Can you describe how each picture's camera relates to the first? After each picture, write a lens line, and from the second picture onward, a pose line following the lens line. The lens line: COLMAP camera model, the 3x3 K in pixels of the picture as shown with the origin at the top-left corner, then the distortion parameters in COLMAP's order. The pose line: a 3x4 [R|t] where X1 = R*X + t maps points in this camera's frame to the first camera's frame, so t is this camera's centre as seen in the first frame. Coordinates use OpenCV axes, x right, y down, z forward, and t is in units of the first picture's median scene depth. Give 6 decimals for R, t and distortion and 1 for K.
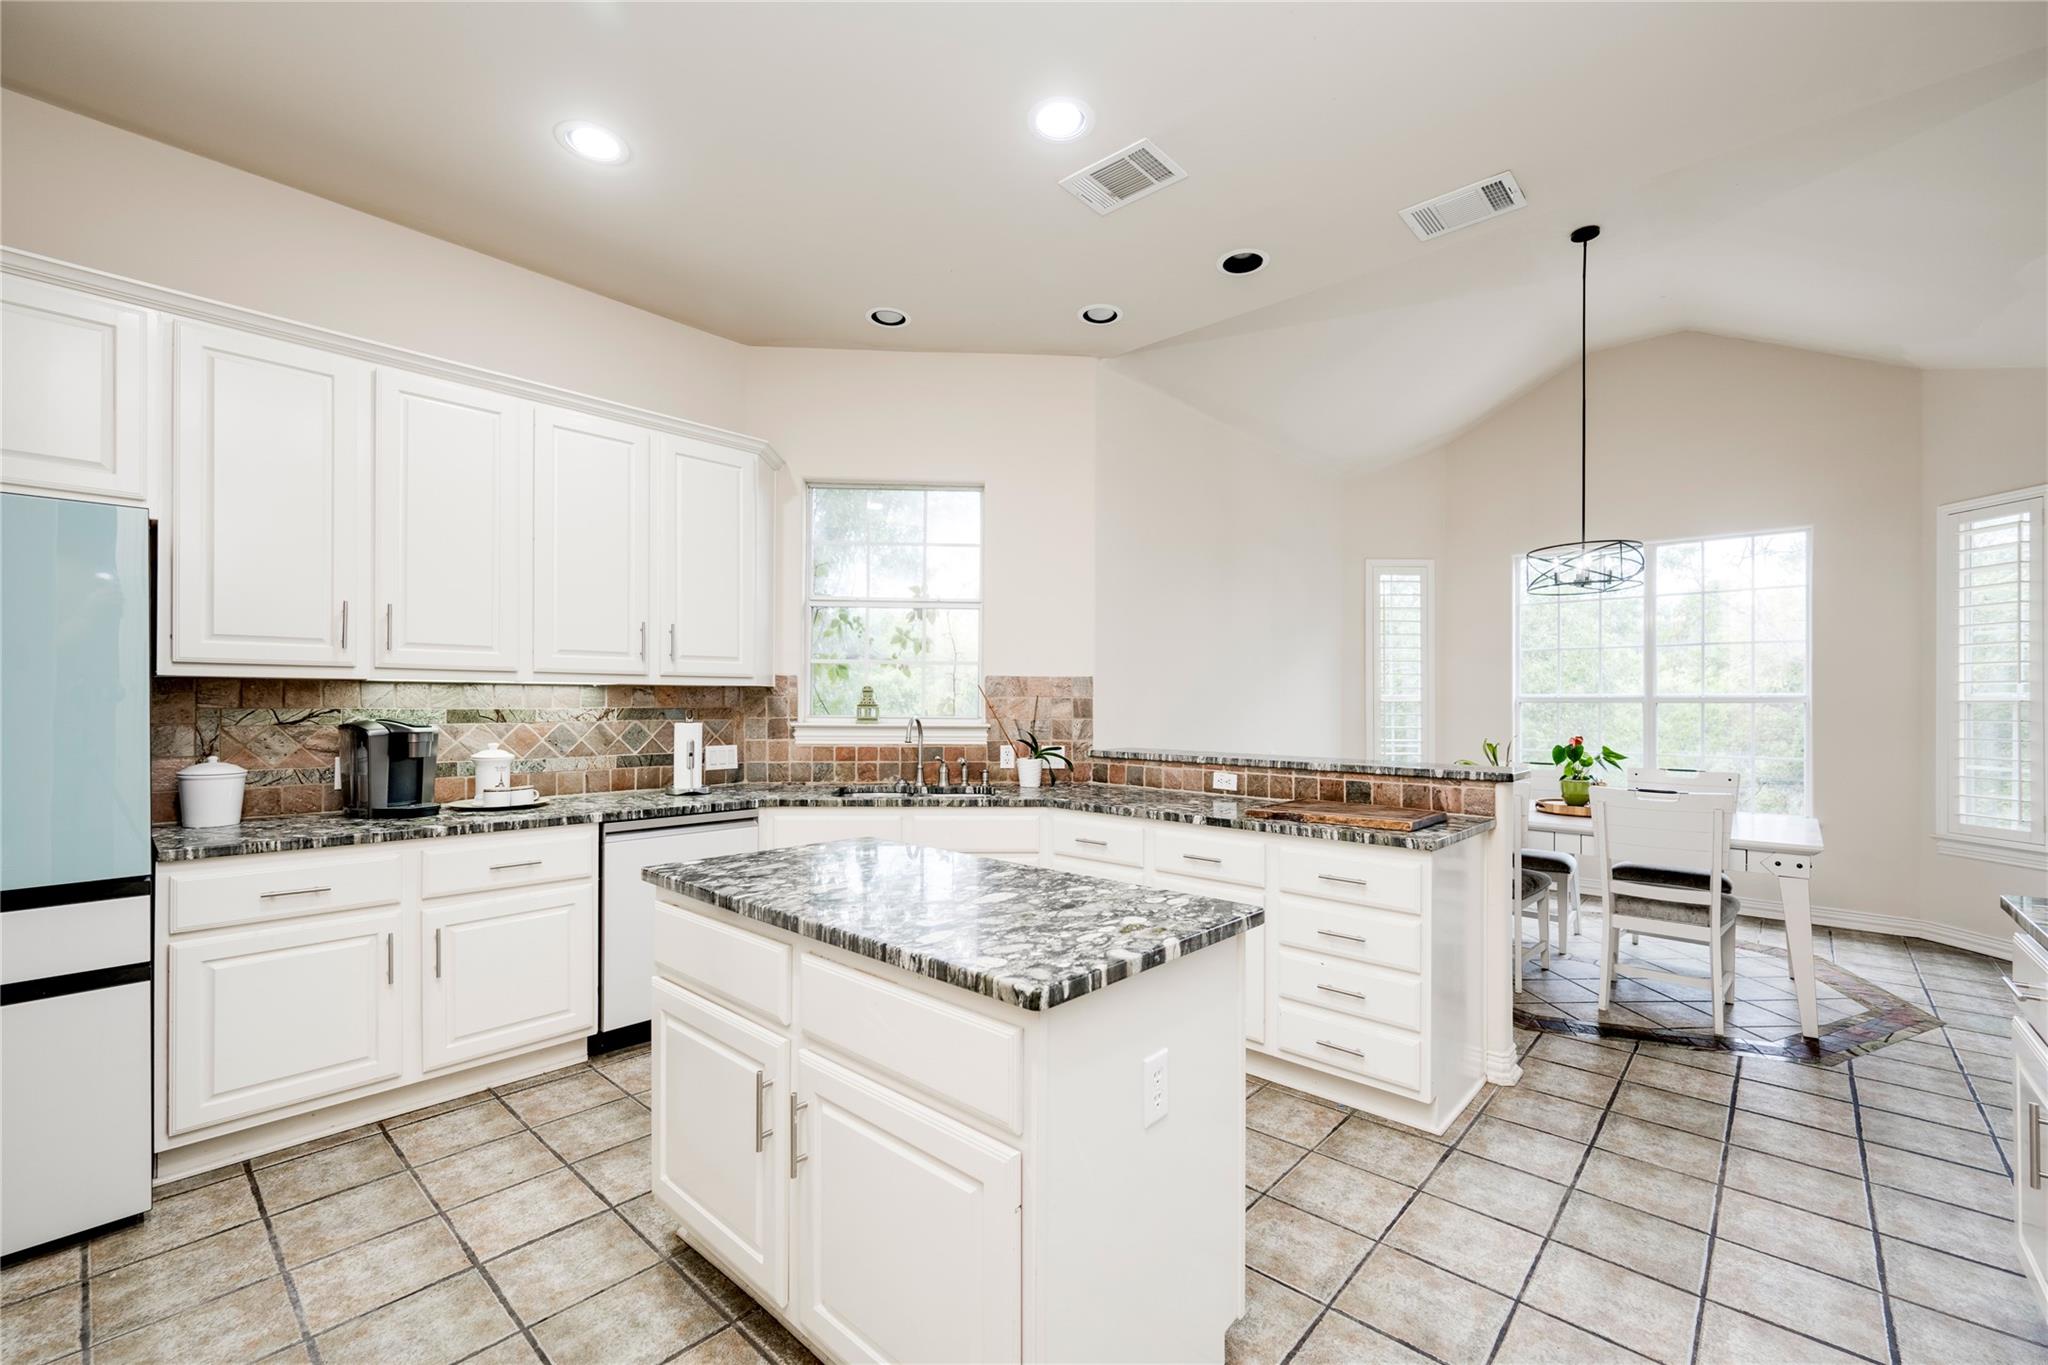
lens RADIAL K [[848.3, 0, 1032.9], [0, 848.3, 698.2], [0, 0, 1]] dist [0.001861, 0.000110]
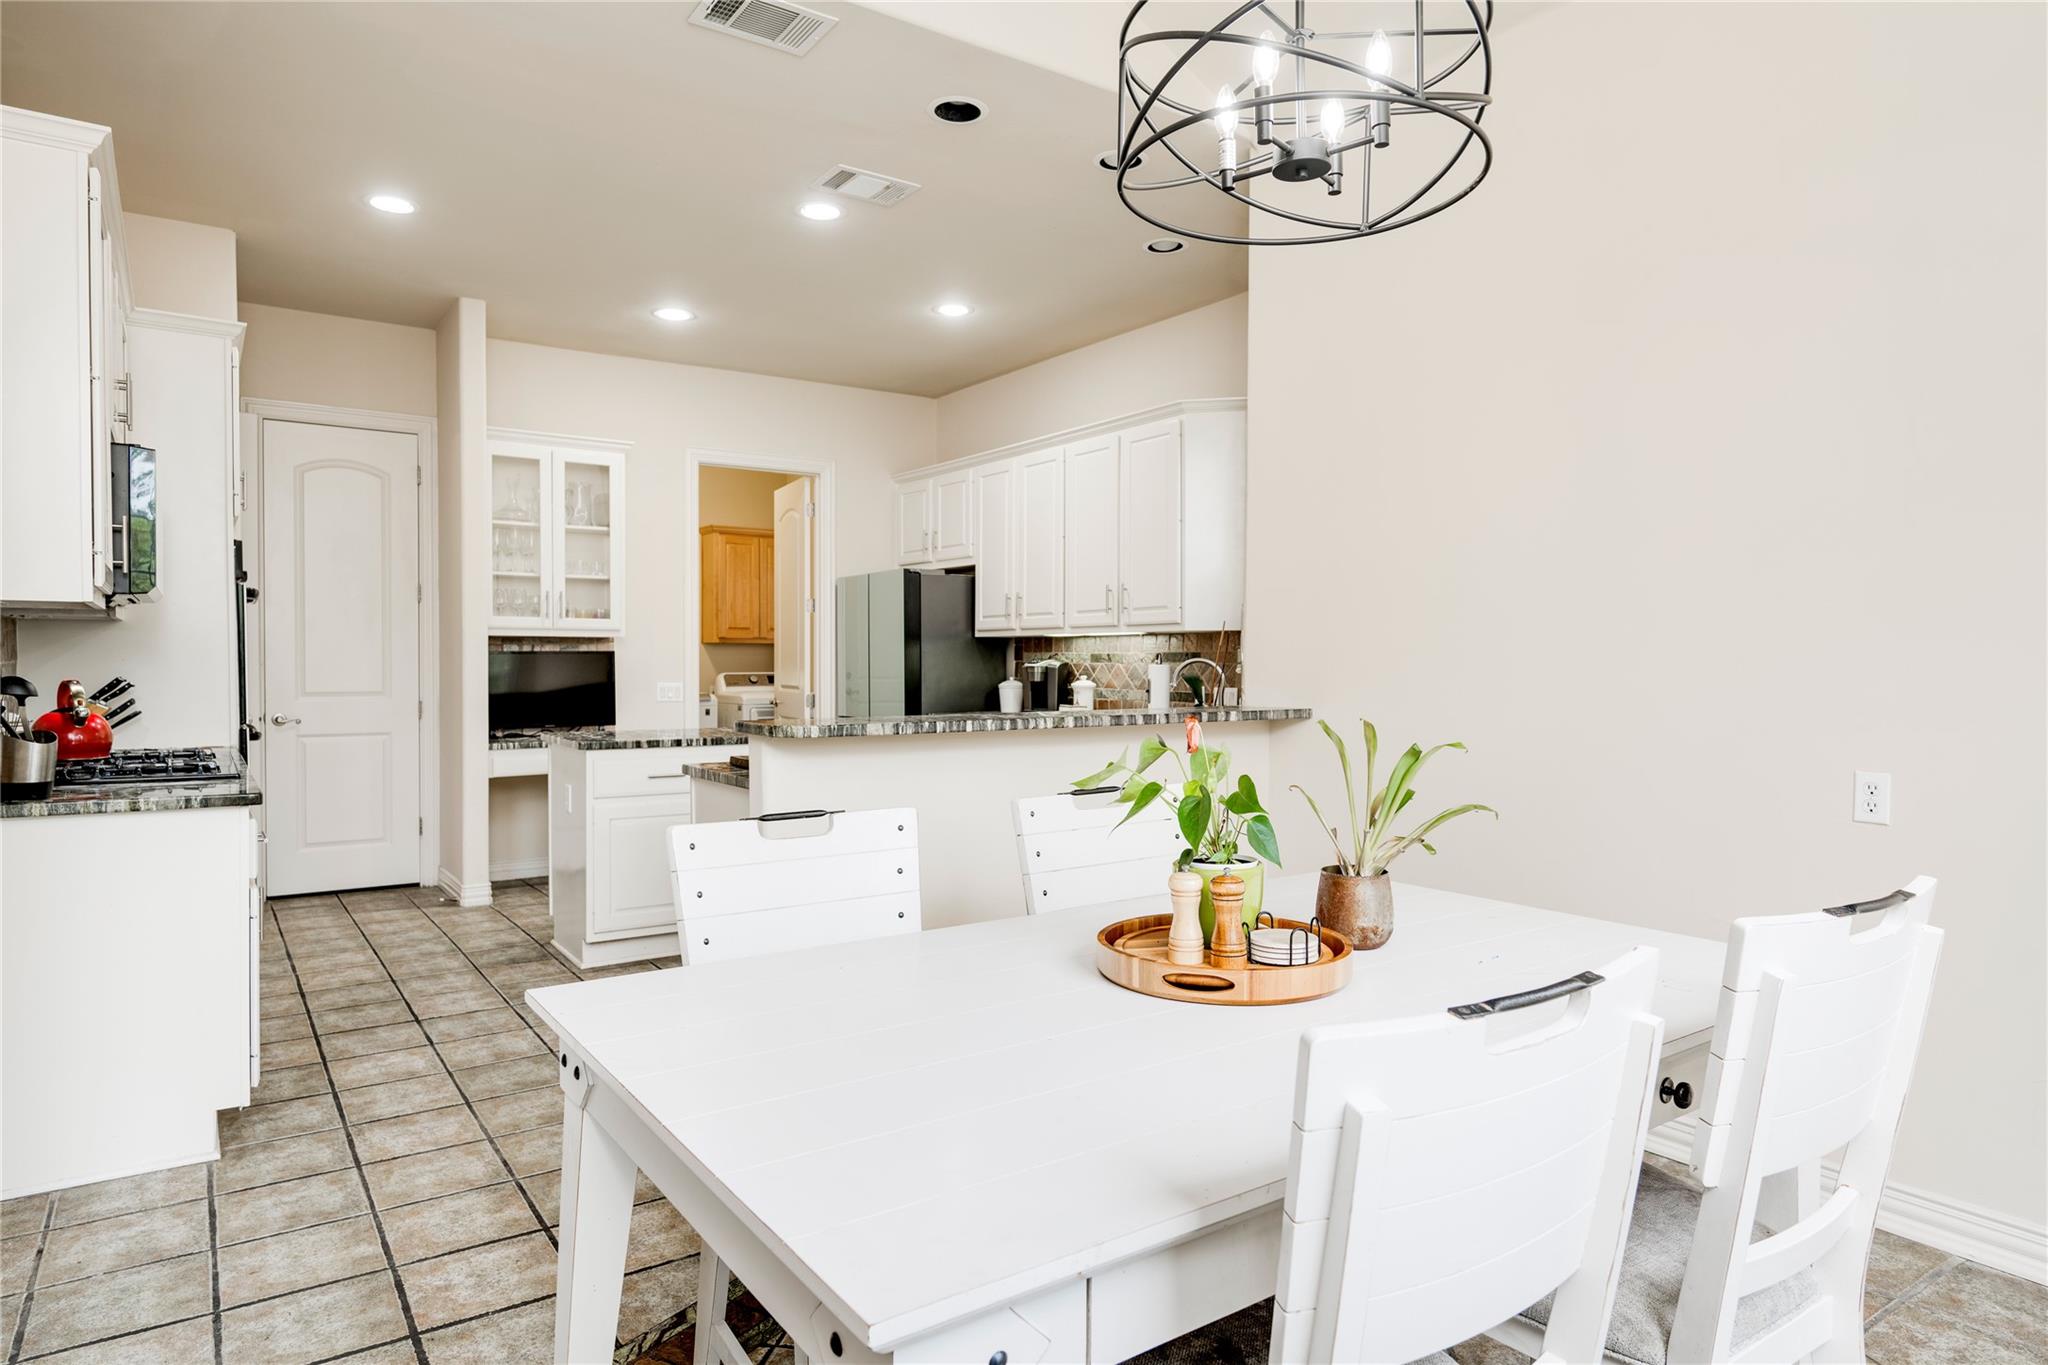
lens RADIAL K [[1193.3, 0, 1024.0], [0, 1193.3, 682.5], [0, 0, 1]] dist [-0.017595, 0.000268]
pose [[-0.227085, 0.013885, -0.973776, 1.370240], [0.001983, 0.999903, 0.013795, 0.034330], [0.973873, 0.001202, -0.227091, 1.318507]]
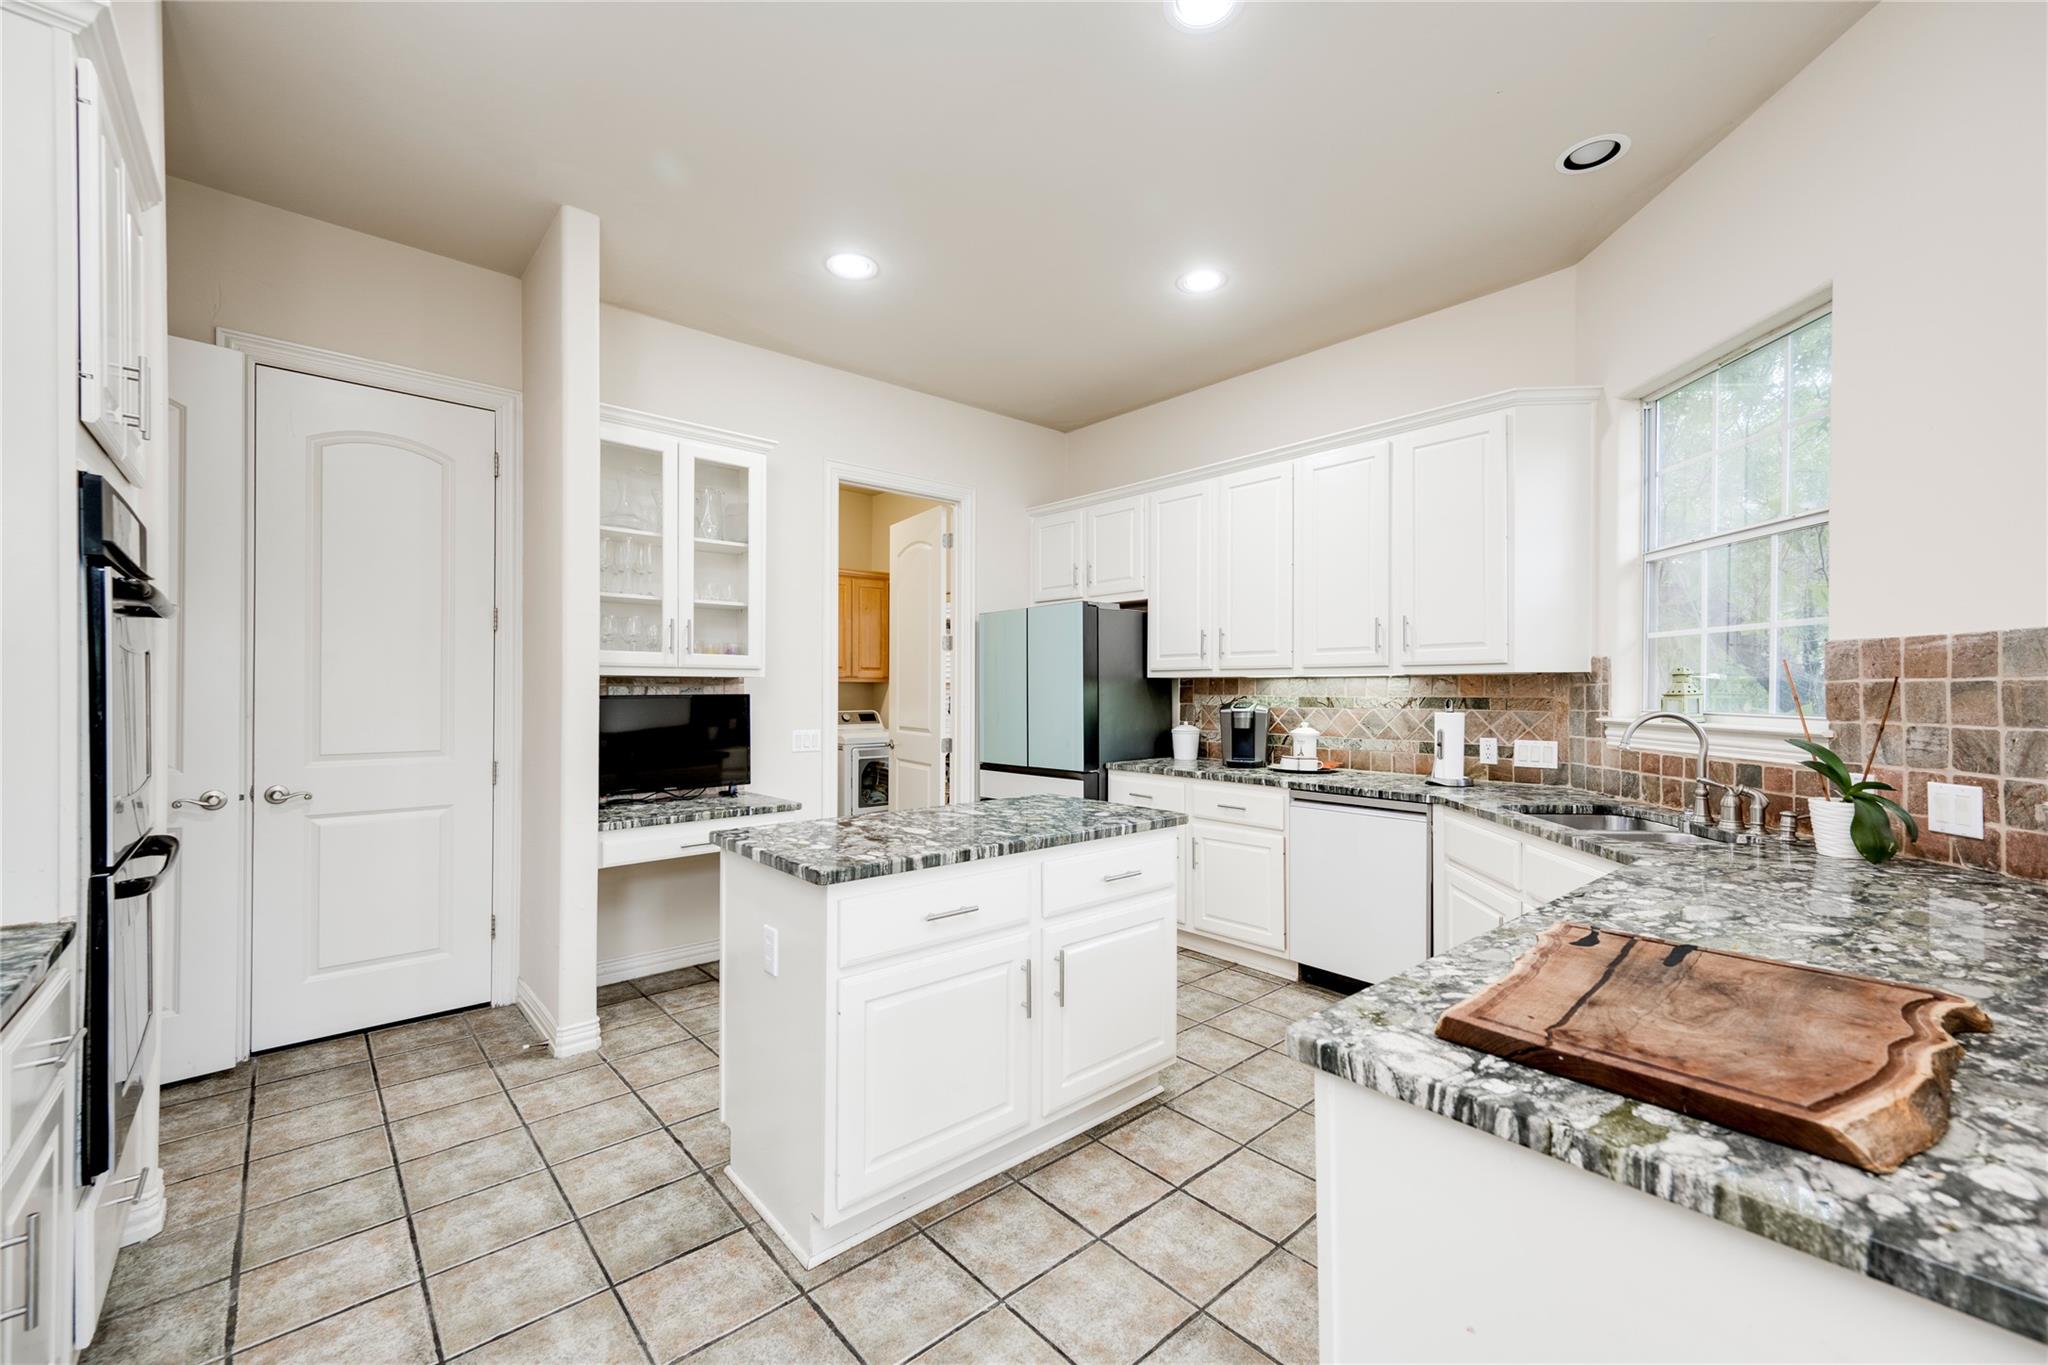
lens RADIAL K [[822.3, 0, 1041.2], [0, 822.3, 689.1], [0, 0, 1]] dist [0.001715, 0.000099]
pose [[-0.102854, -0.006562, -0.994675, 0.650228], [0.001977, 0.999975, -0.006802, 0.008488], [0.994695, -0.002666, -0.102838, 0.695264]]
